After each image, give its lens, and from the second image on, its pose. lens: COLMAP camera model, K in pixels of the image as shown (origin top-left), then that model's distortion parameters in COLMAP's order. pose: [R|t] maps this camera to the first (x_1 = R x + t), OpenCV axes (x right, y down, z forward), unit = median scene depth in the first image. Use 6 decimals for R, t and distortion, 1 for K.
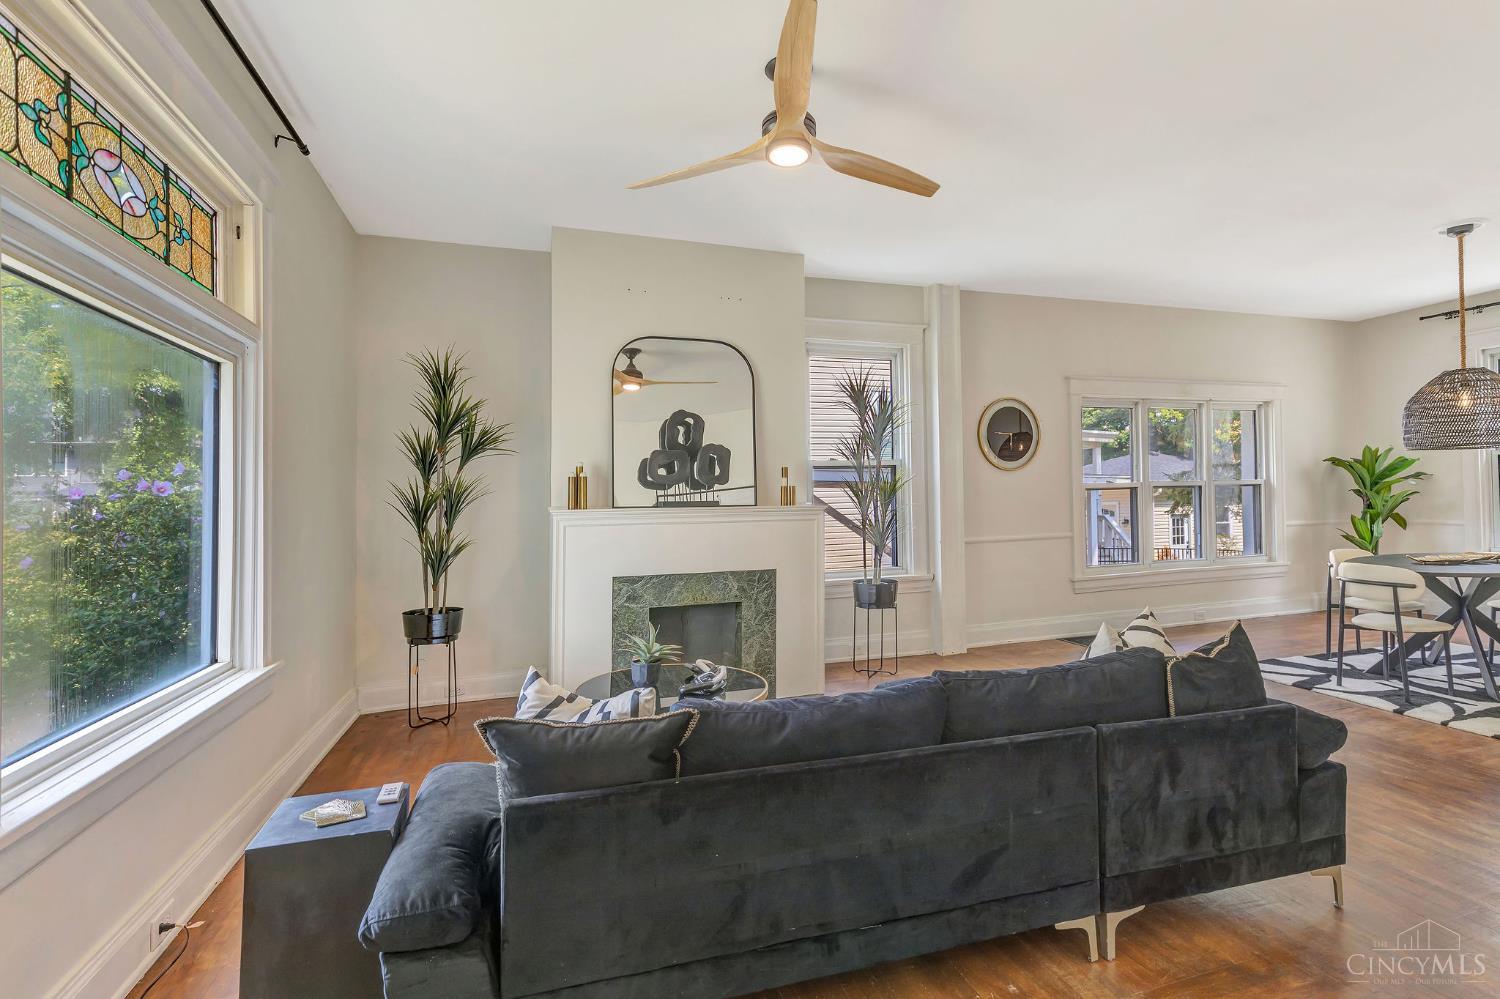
lens RADIAL K [[700.1, 0, 753.0], [0, 700.1, 494.6], [0, 0, 1]] dist [-0.000692, -0.000048]
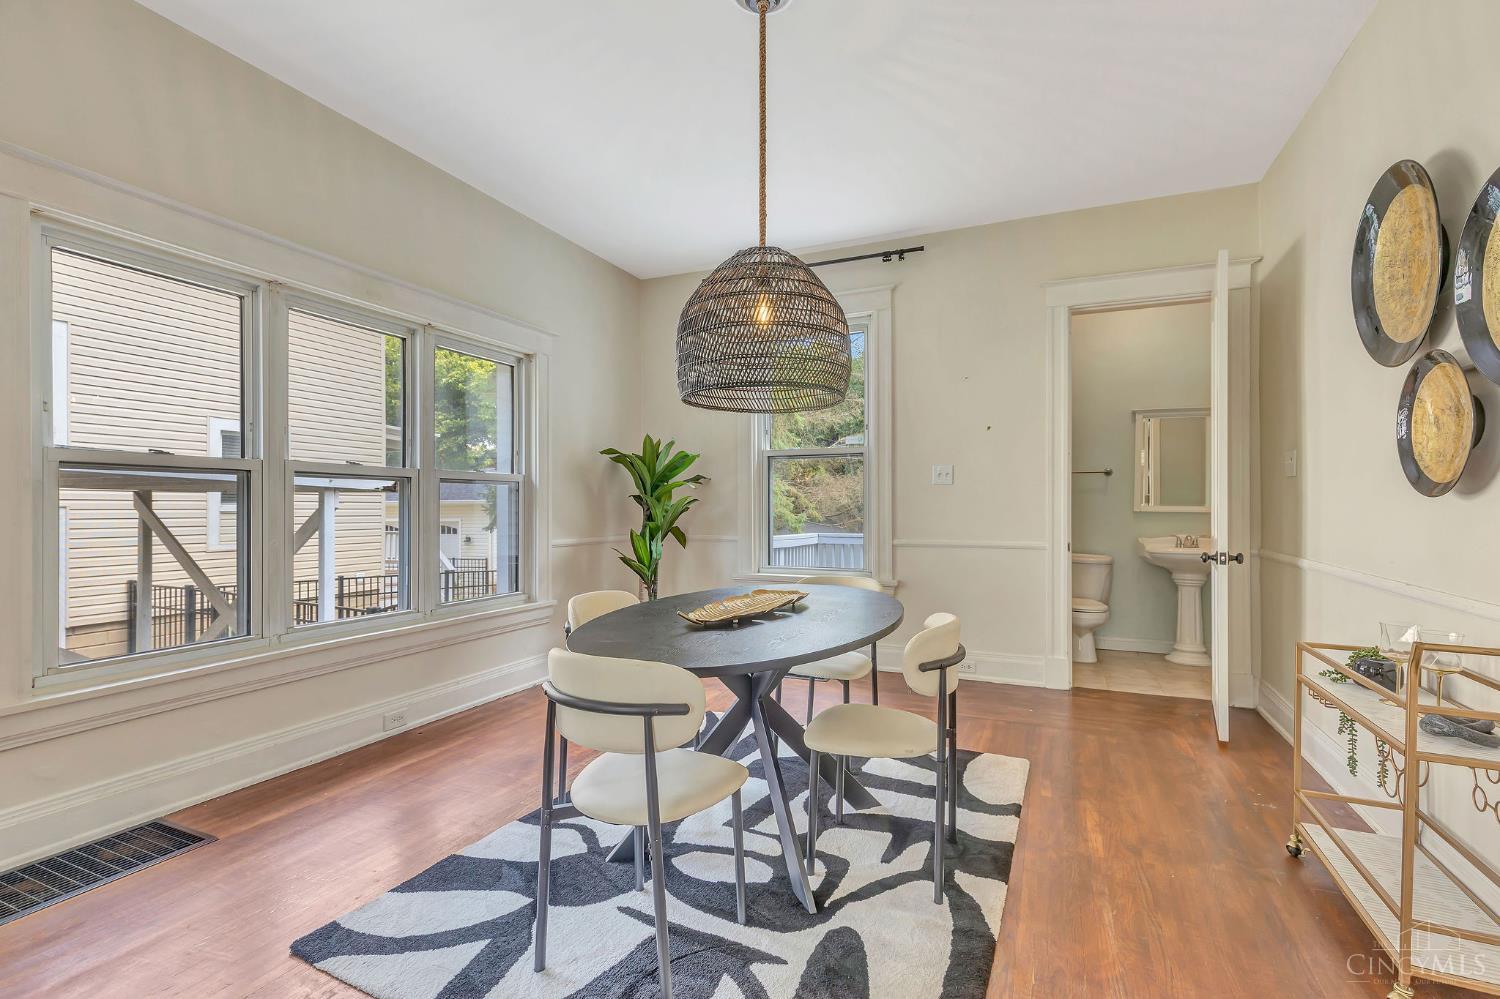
lens RADIAL K [[675.7, 0, 751.0], [0, 675.7, 506.8], [0, 0, 1]] dist [0.003301, -0.000391]
pose [[0.668274, 0.022681, 0.743569, 0.607369], [-0.014864, 0.999743, -0.017136, 0.022512], [-0.743766, 0.000399, 0.668439, 0.637905]]
